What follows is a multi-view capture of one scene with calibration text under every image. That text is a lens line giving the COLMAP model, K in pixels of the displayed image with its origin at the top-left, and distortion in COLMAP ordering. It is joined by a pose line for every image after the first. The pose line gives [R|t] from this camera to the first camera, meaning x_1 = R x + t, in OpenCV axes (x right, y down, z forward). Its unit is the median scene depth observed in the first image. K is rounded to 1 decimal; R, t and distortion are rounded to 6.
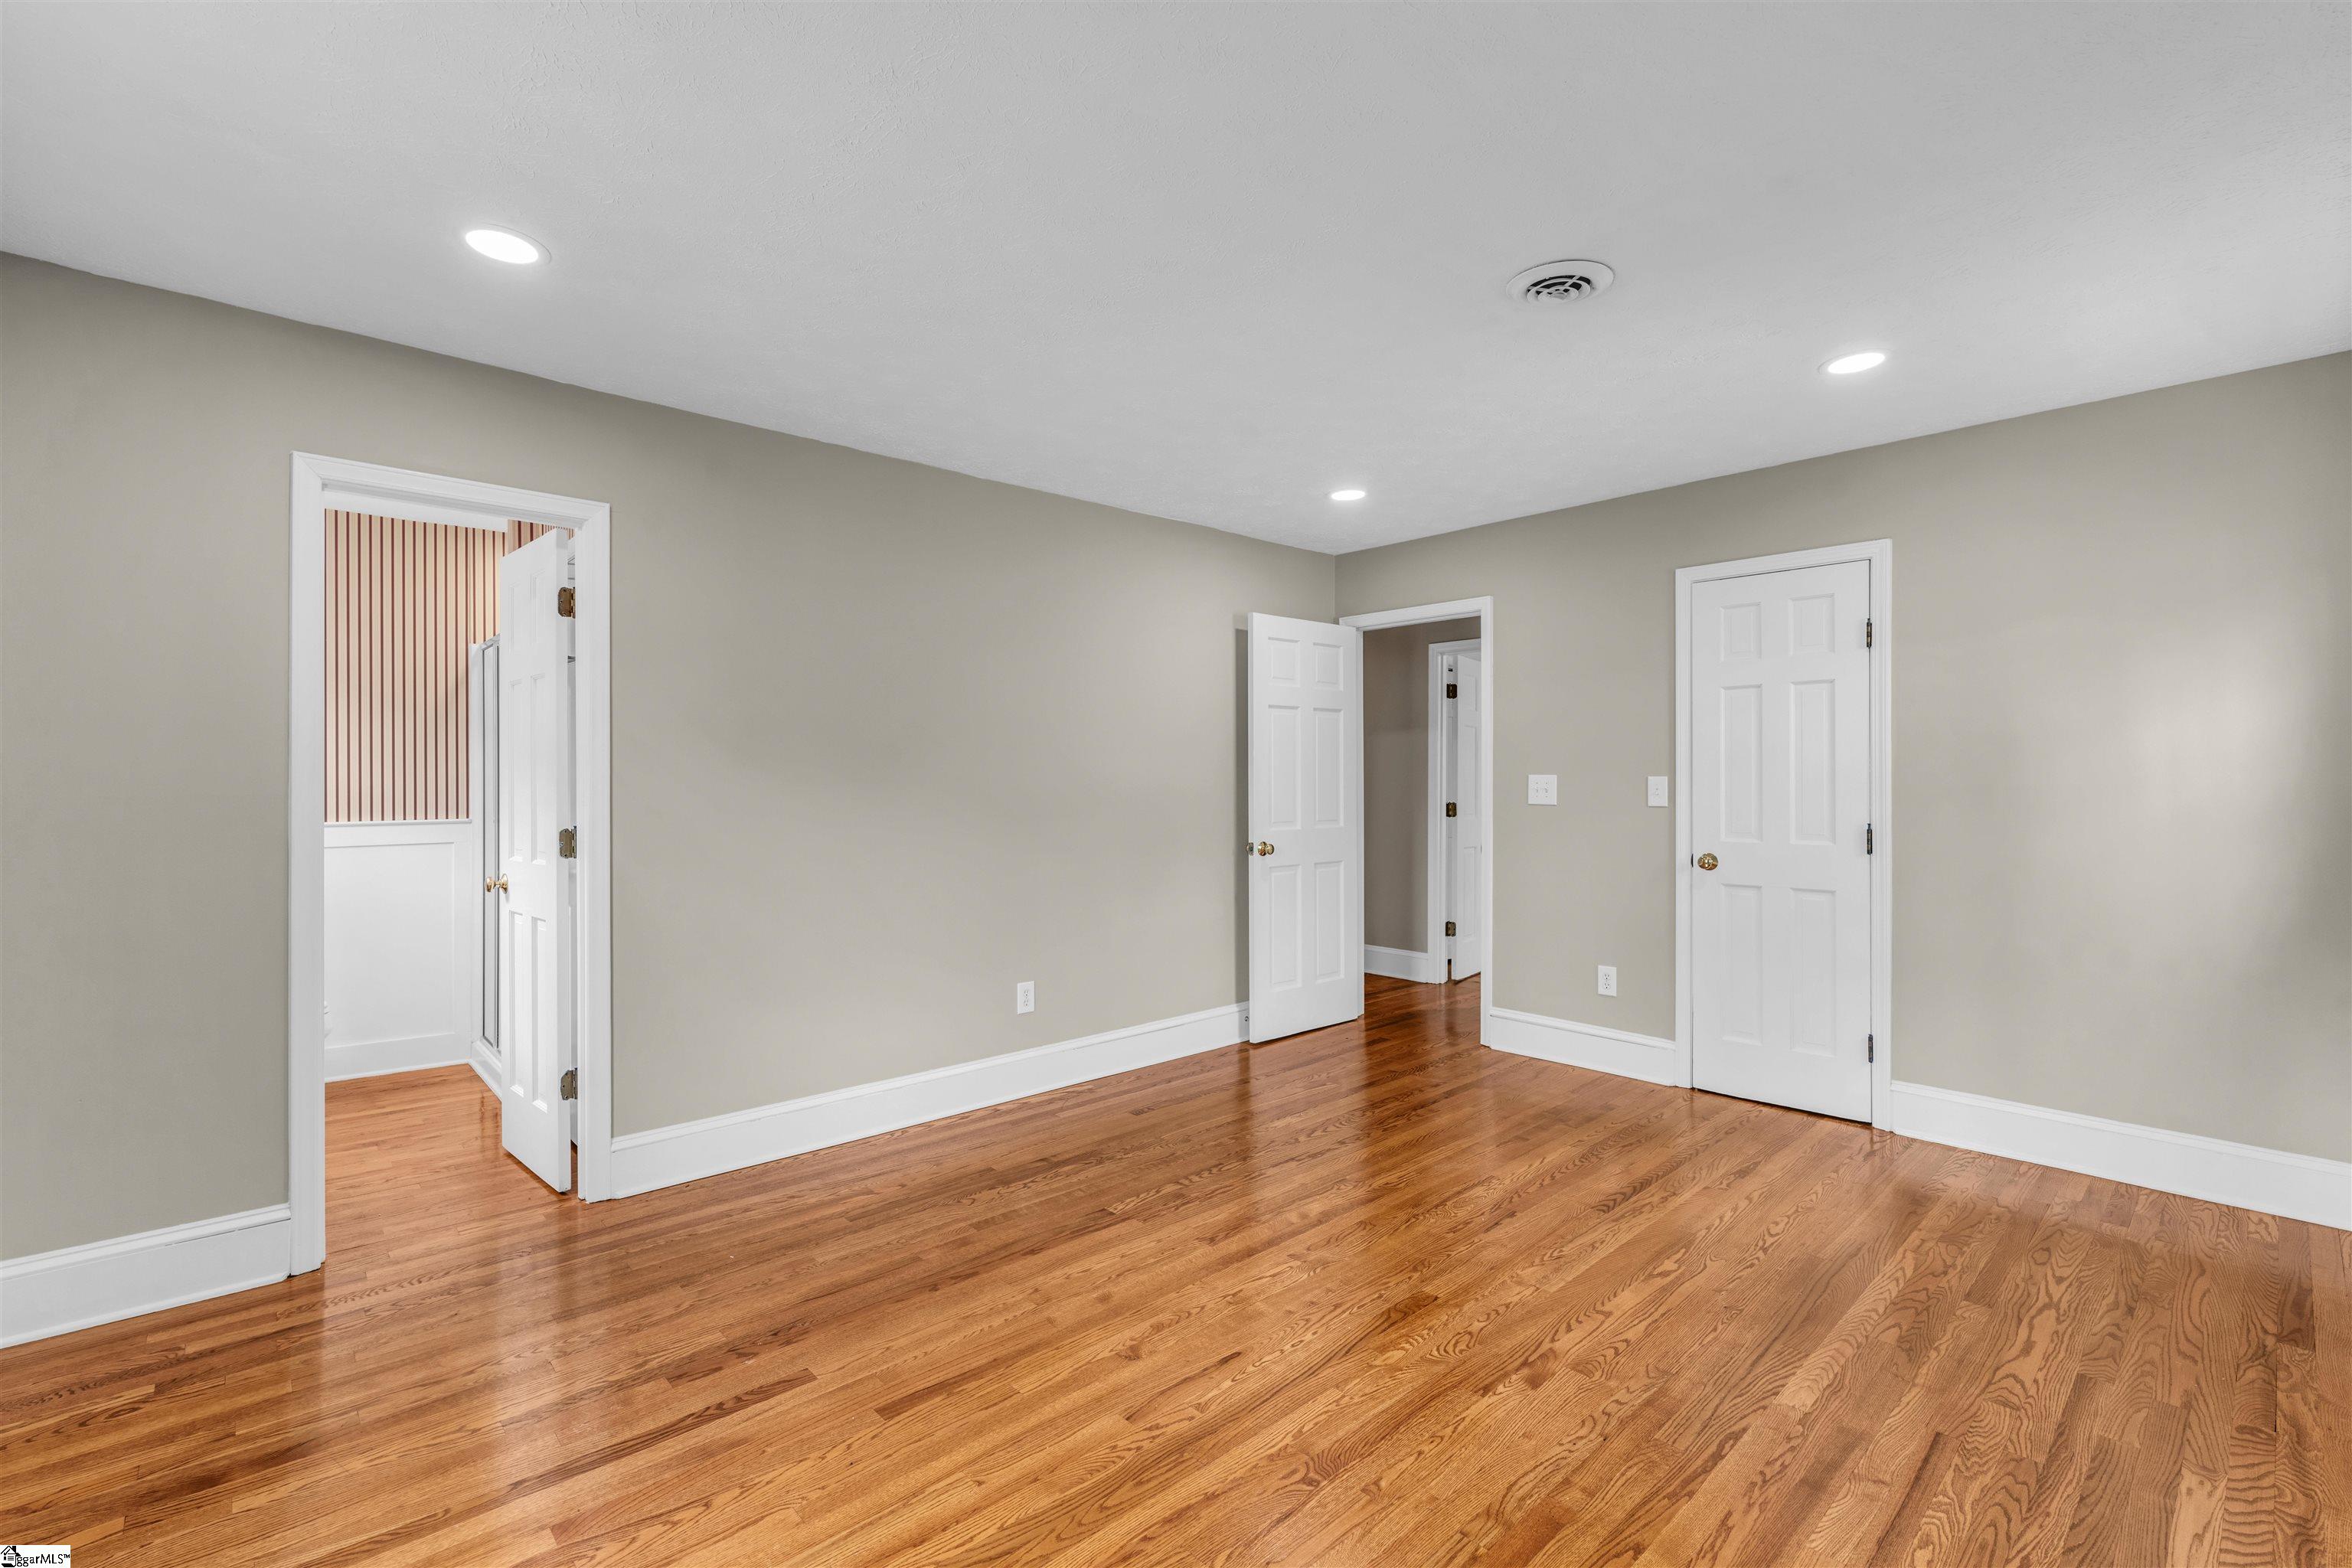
lens RADIAL K [[1031.5, 0, 1180.7], [0, 1031.5, 792.8], [0, 0, 1]] dist [-0.004280, -0.000695]
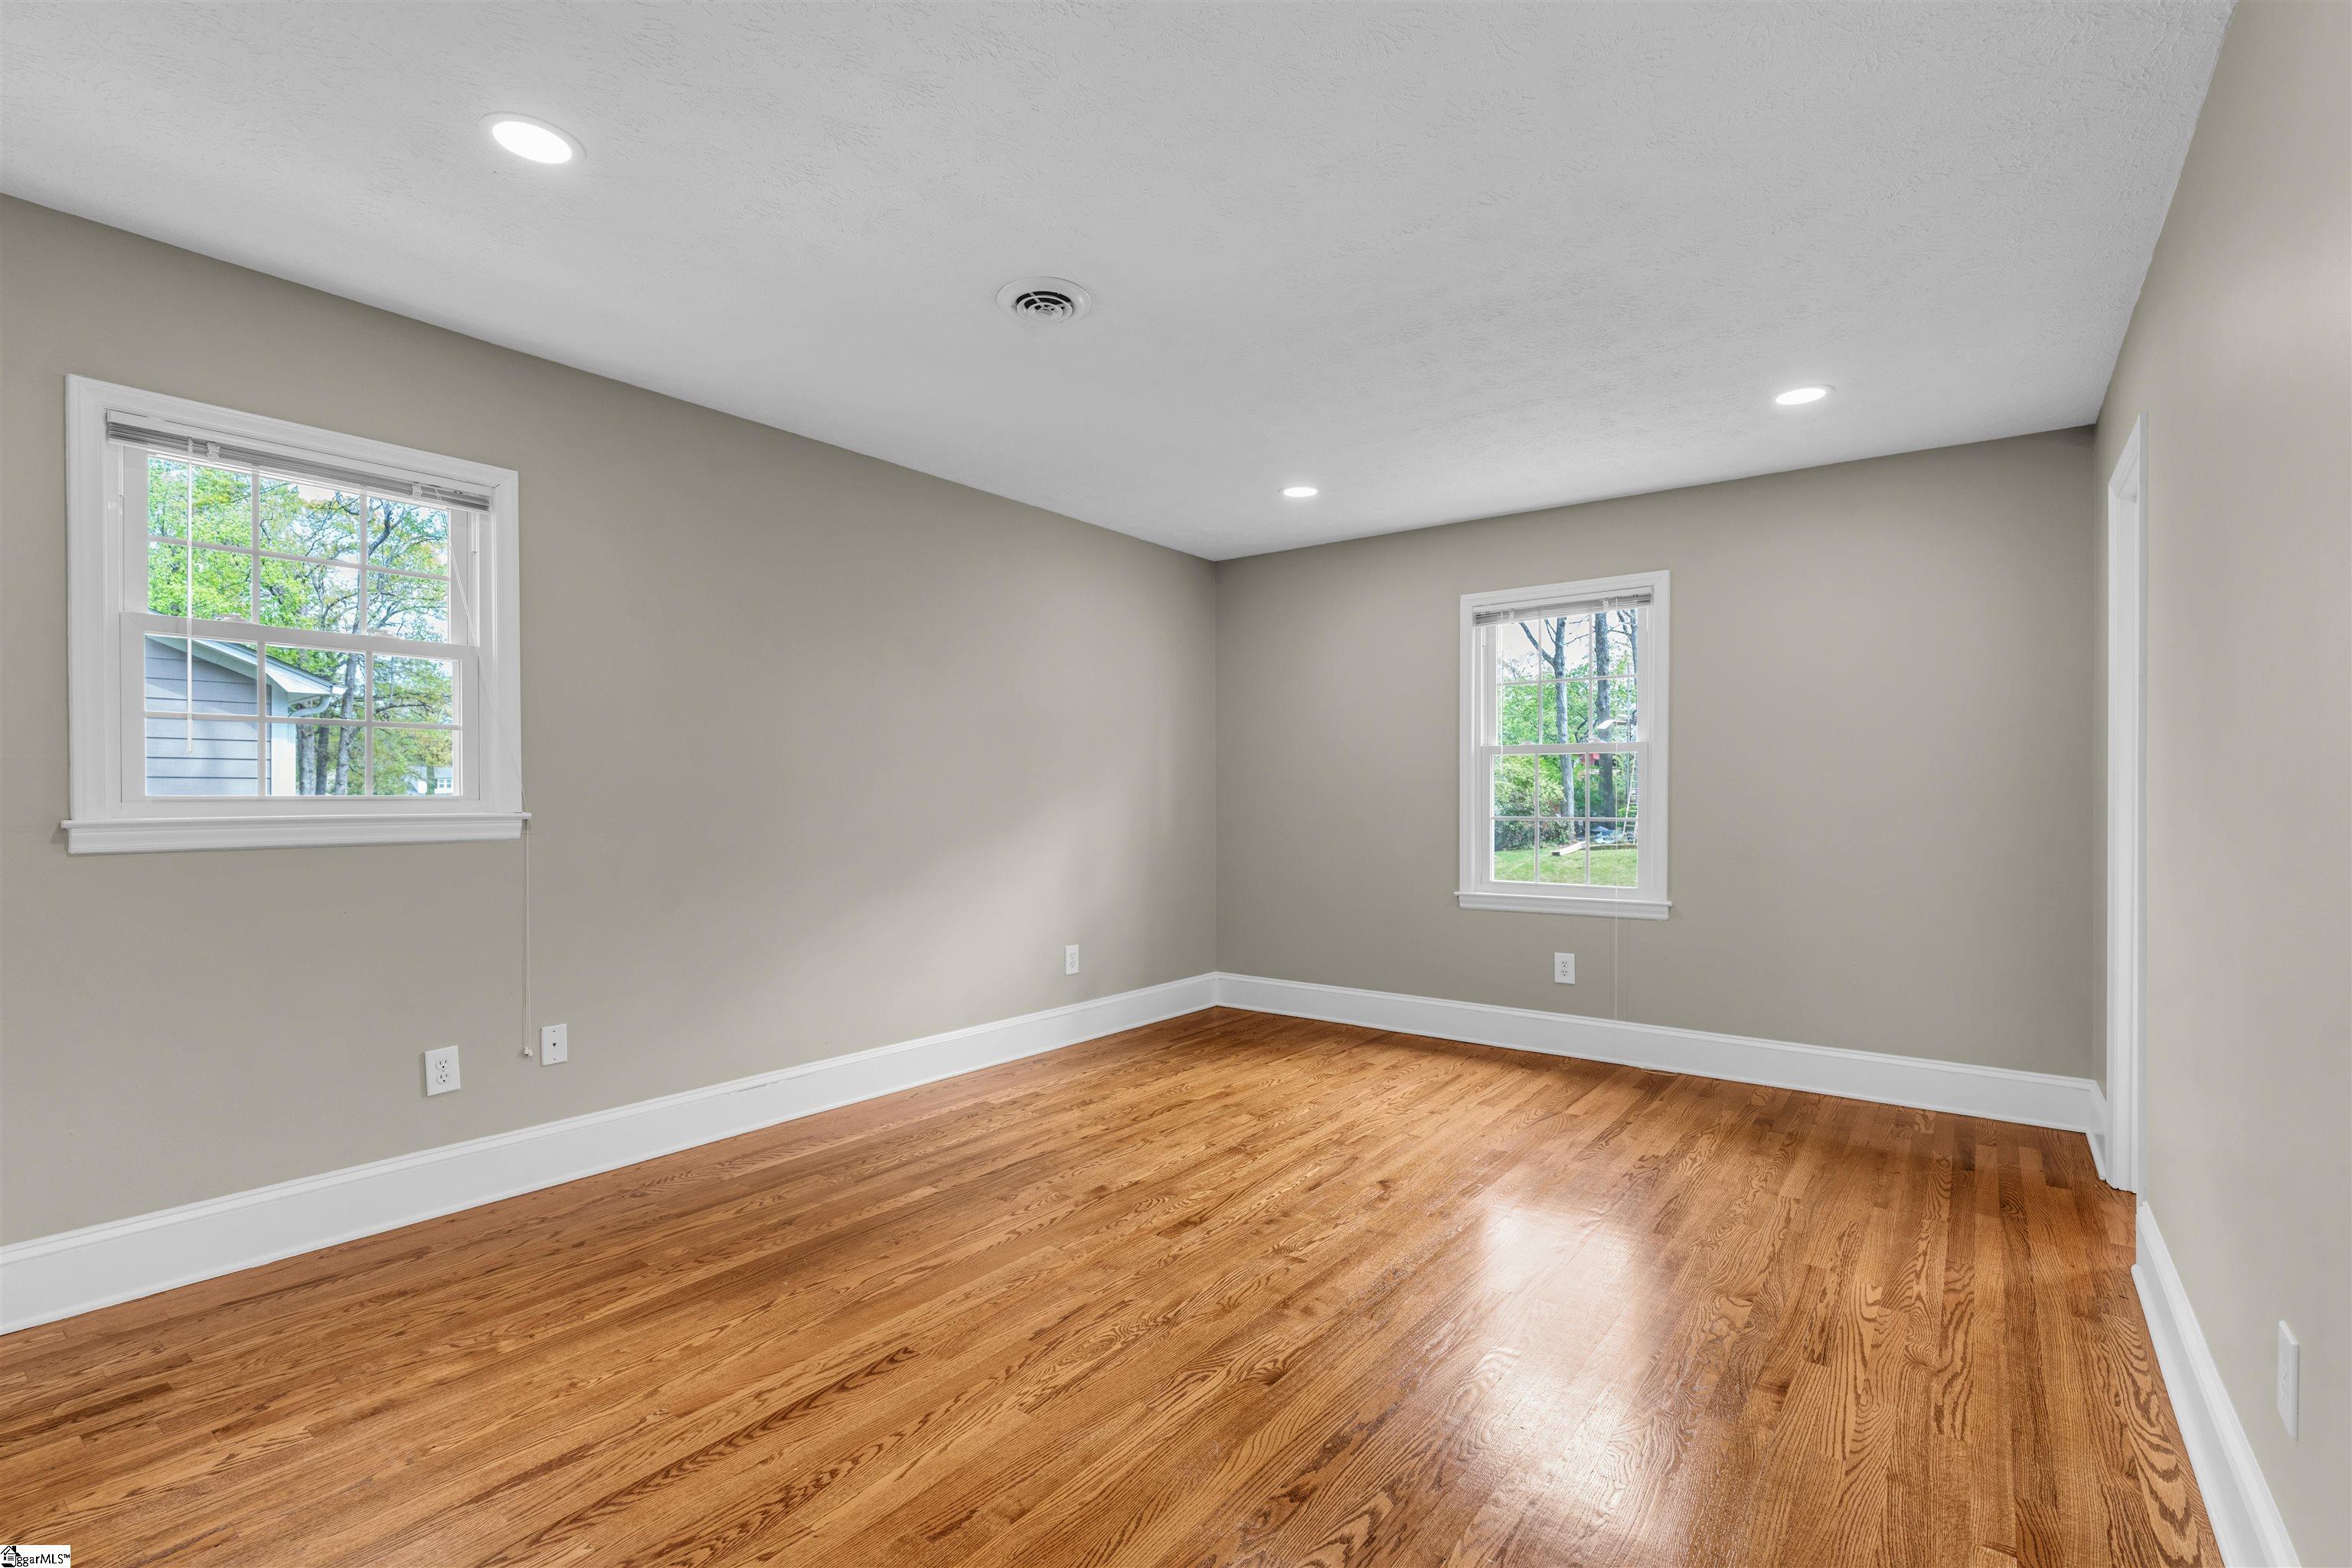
lens RADIAL K [[1031.5, 0, 1180.7], [0, 1031.5, 792.8], [0, 0, 1]] dist [-0.004280, -0.000695]
pose [[-0.984156, -0.001049, -0.177304, 0.420553], [-0.000833, 0.999999, -0.001295, 0.023950], [0.177305, -0.001127, -0.984155, 2.087051]]
